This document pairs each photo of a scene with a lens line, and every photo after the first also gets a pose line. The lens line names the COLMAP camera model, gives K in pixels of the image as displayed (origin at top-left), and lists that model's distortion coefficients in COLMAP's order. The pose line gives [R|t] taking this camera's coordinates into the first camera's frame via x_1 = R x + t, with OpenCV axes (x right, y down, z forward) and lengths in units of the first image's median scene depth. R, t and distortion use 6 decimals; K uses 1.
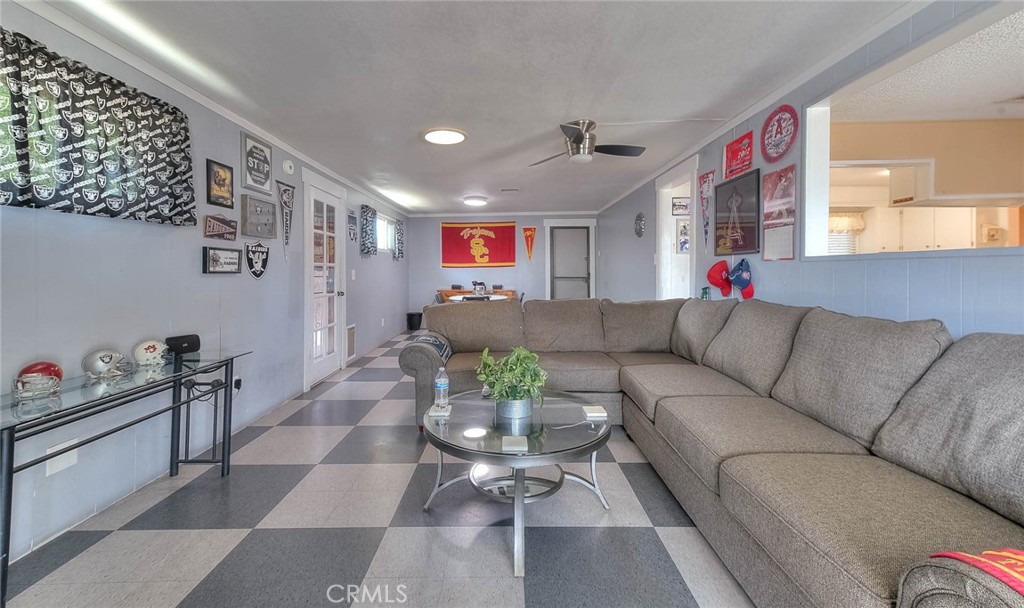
lens RADIAL K [[403.5, 0, 502.3], [0, 403.5, 272.8], [0, 0, 1]] dist [0.001176, 0.000169]
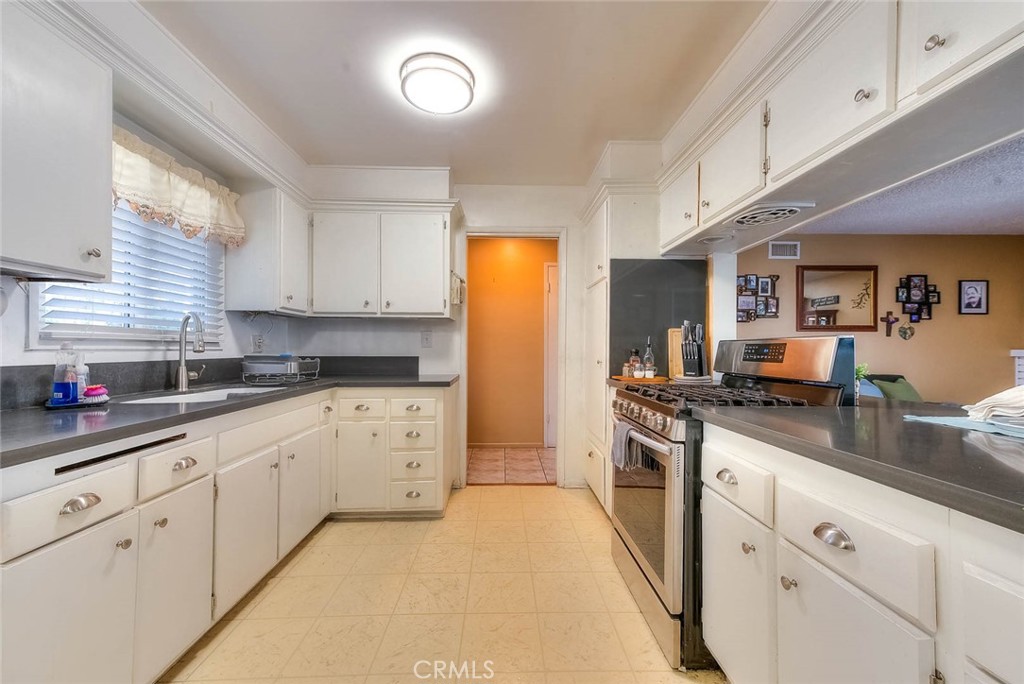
lens RADIAL K [[396.4, 0, 506.9], [0, 396.4, 346.5], [0, 0, 1]] dist [0.020295, -0.000129]
pose [[-0.035122, 0.001192, 0.999382, 1.127032], [-0.000019, 0.999999, -0.001193, -0.028734], [-0.999383, -0.000061, -0.035122, 1.665330]]
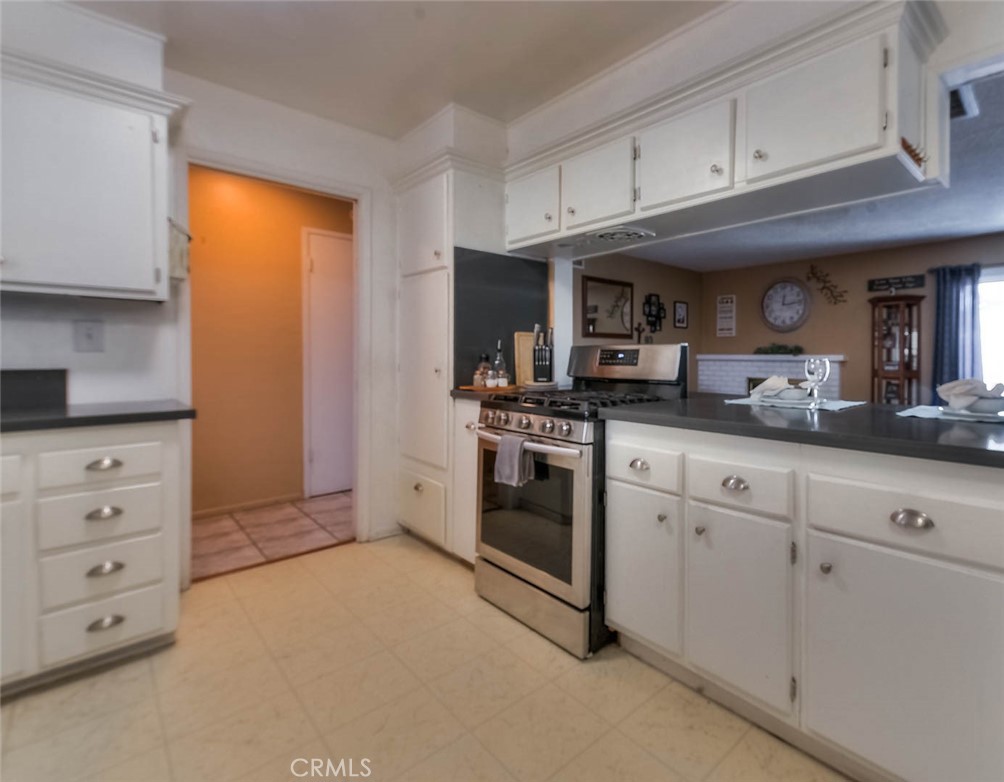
lens RADIAL K [[492.5, 0, 622.8], [0, 492.5, 358.9], [0, 0, 1]] dist [0.024784, -0.000045]
pose [[-0.736622, -0.010887, 0.676217, 1.147320], [-0.002322, 0.999905, 0.013569, -0.028896], [-0.676300, 0.008425, -0.736578, 1.852120]]
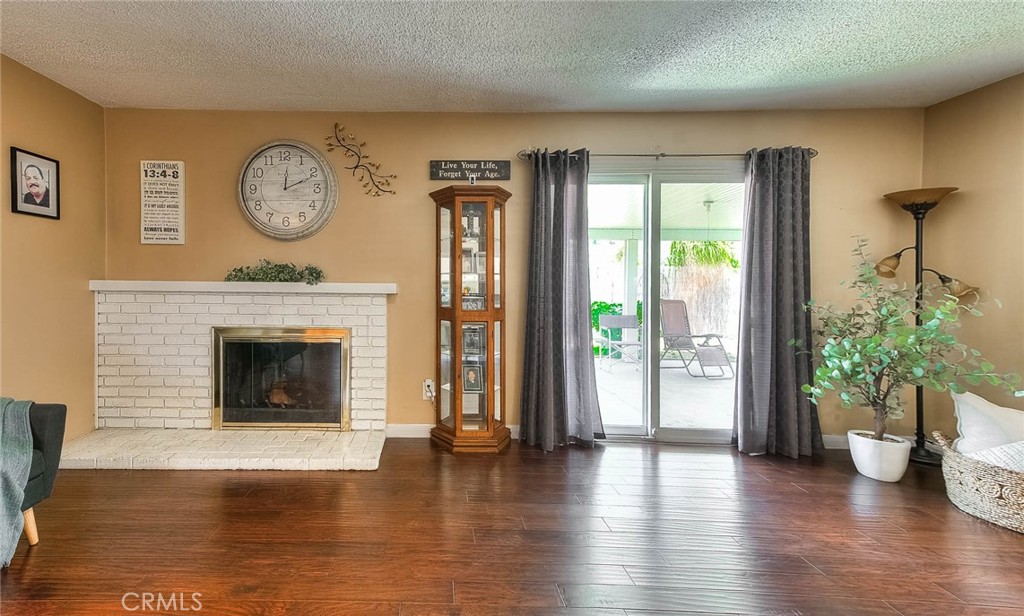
lens RADIAL K [[461.7, 0, 433.0], [0, 461.7, 285.5], [0, 0, 1]] dist [0.036000, -0.000039]
pose [[-0.999861, -0.014725, 0.007807, 1.737081], [-0.014581, 0.999728, 0.018226, -0.037325], [-0.008074, 0.018109, -0.999803, 0.871149]]
